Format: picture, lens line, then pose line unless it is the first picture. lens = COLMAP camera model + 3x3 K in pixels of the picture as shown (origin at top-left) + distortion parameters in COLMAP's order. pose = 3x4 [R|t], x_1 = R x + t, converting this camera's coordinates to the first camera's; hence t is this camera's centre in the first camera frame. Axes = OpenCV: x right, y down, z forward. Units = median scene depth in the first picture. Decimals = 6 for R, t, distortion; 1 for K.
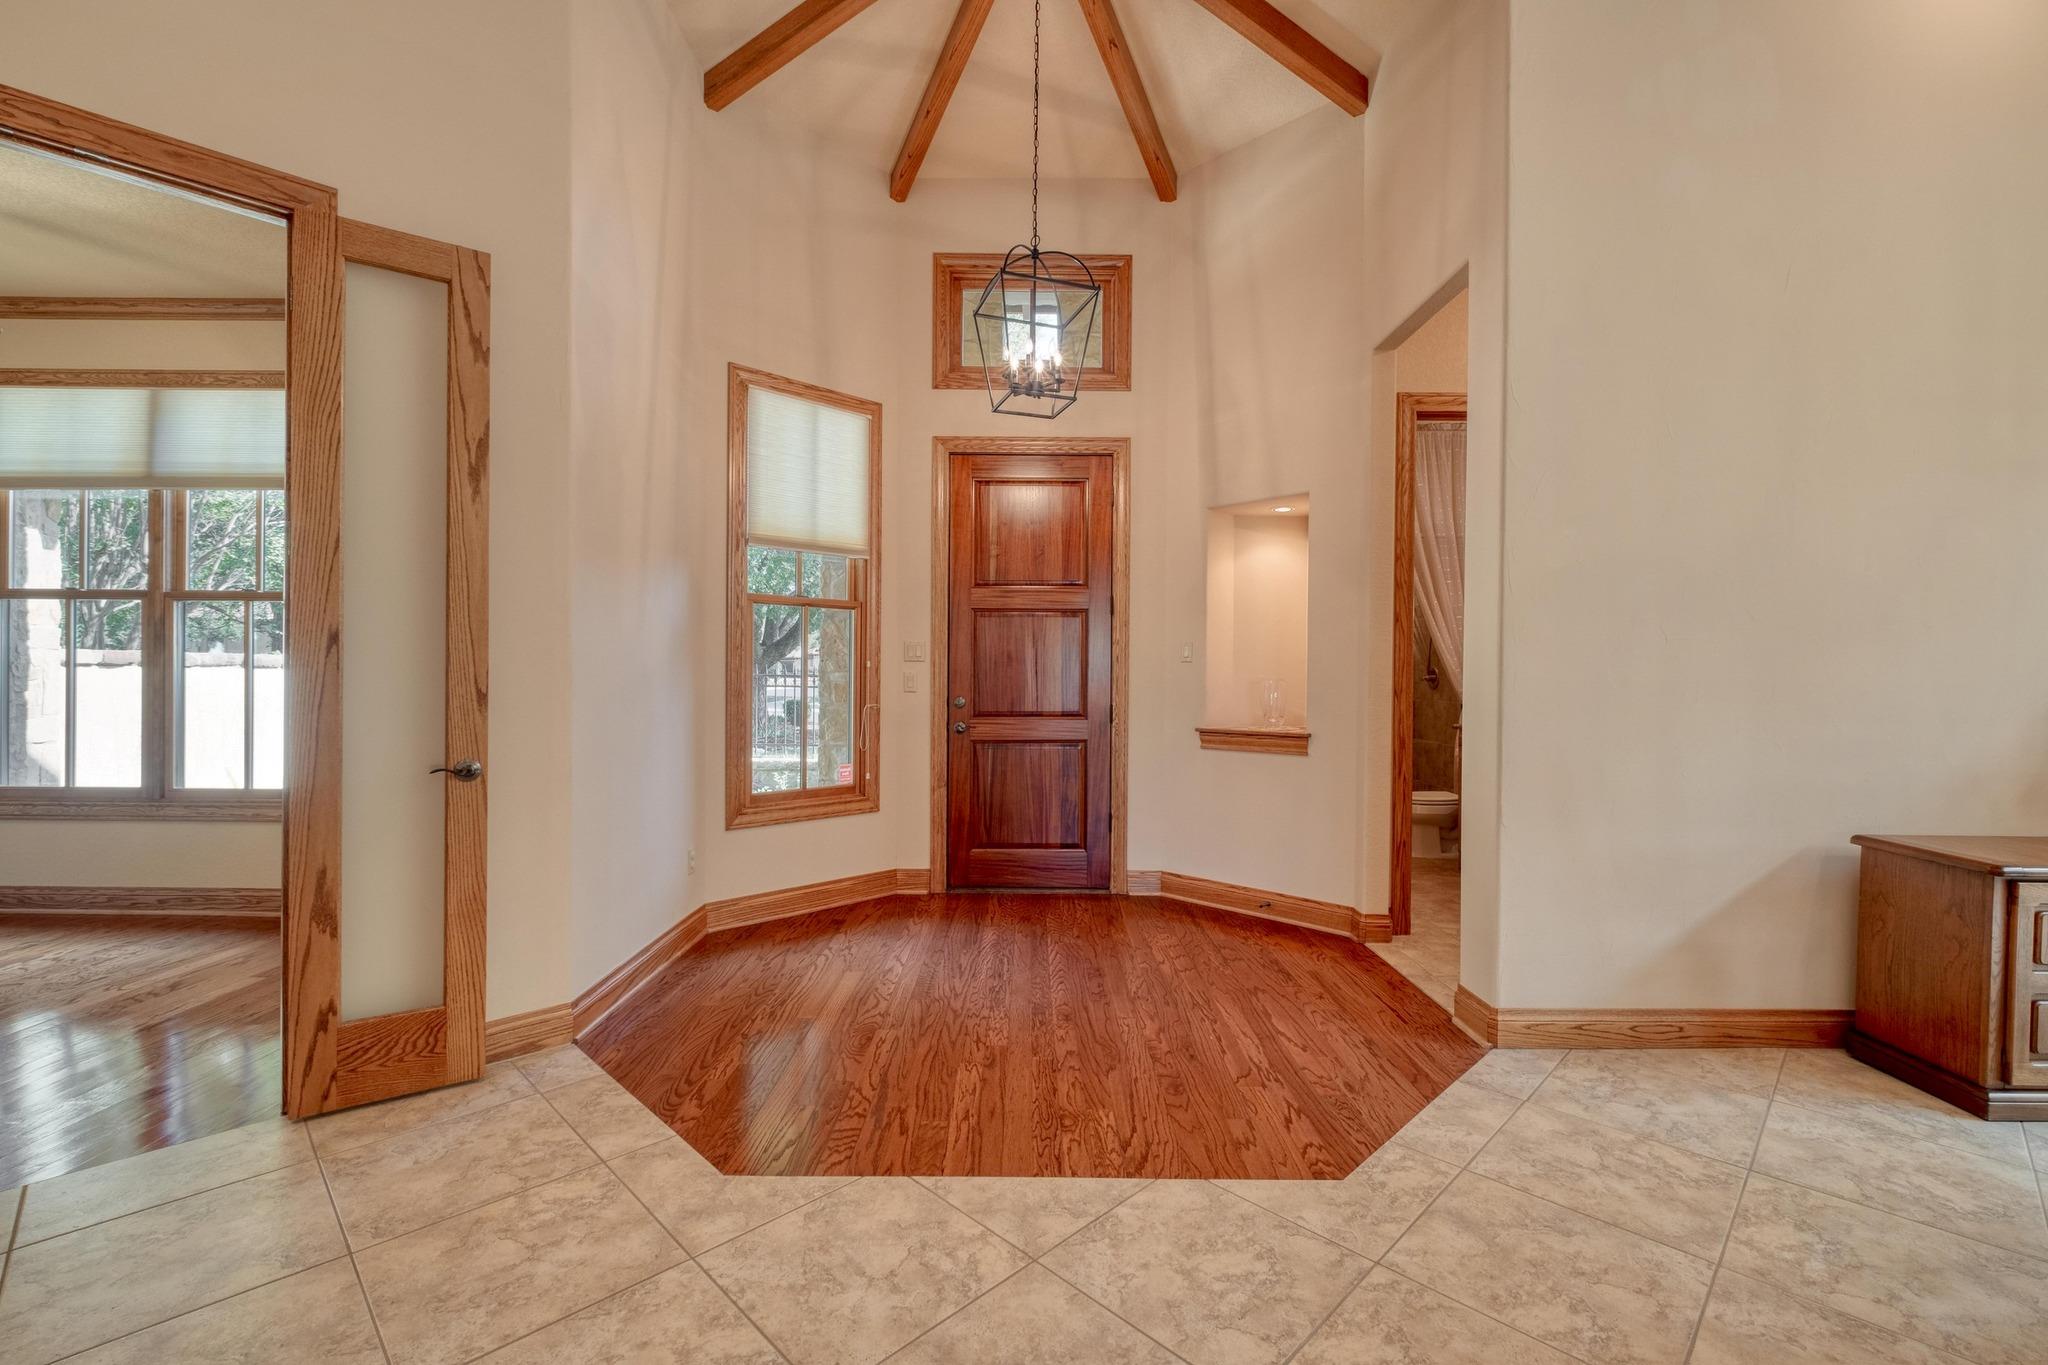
lens RADIAL K [[872.3, 0, 1010.9], [0, 872.3, 675.8], [0, 0, 1]] dist [0.017256, -0.000074]
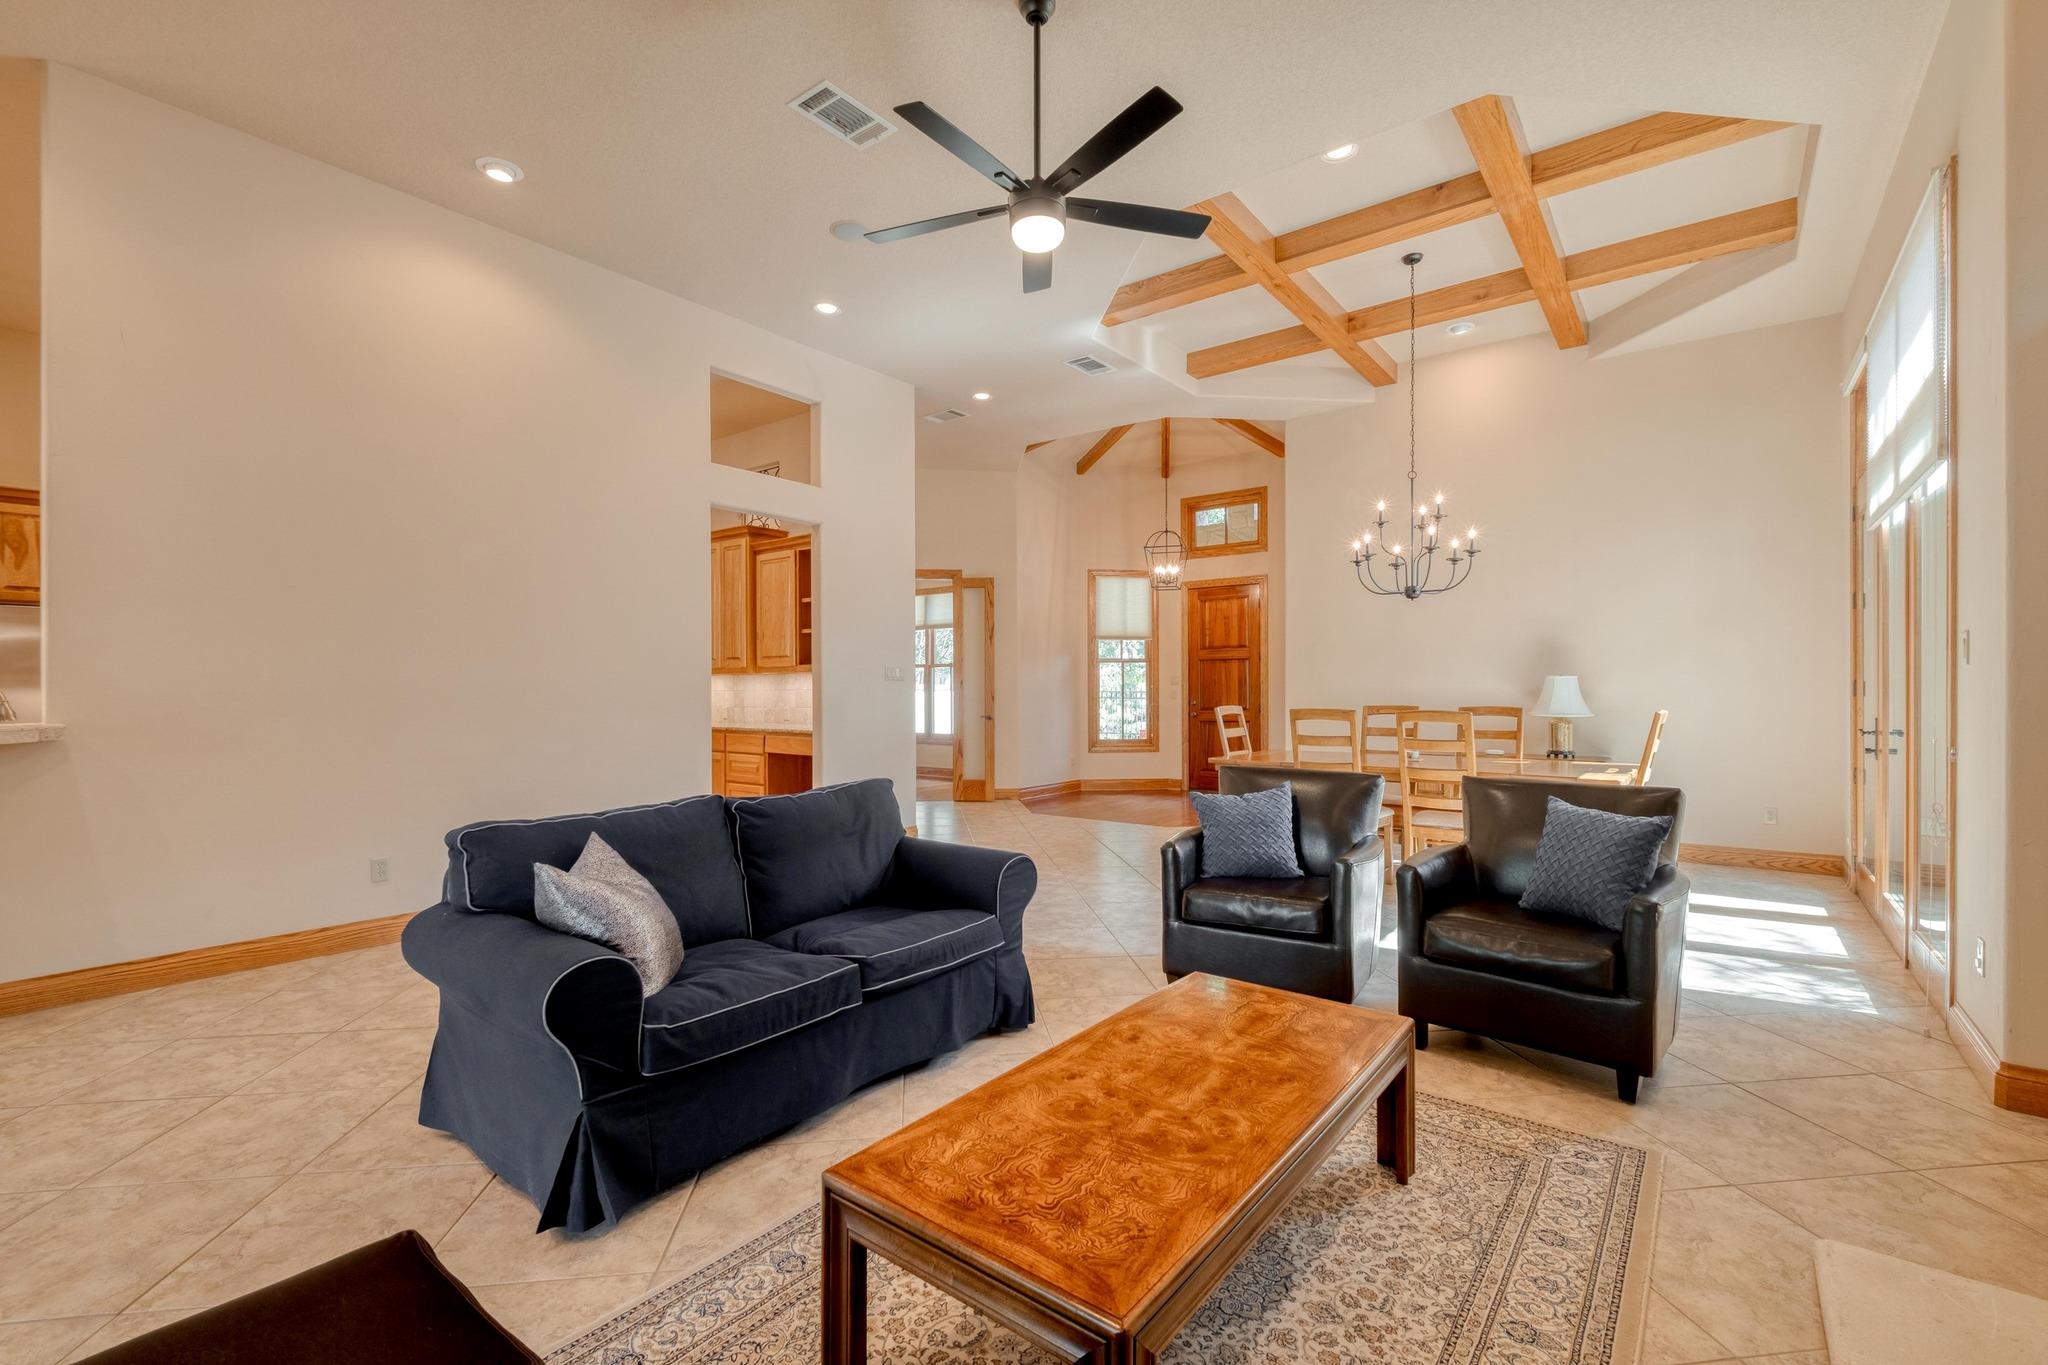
lens RADIAL K [[895.6, 0, 1024.0], [0, 895.6, 682.5], [0, 0, 1]] dist [-0.000580, -0.000444]
pose [[0.795210, -0.013714, -0.606178, 1.079413], [0.004834, 0.999856, -0.016279, 0.014364], [0.606314, 0.010015, 0.795162, -1.157255]]
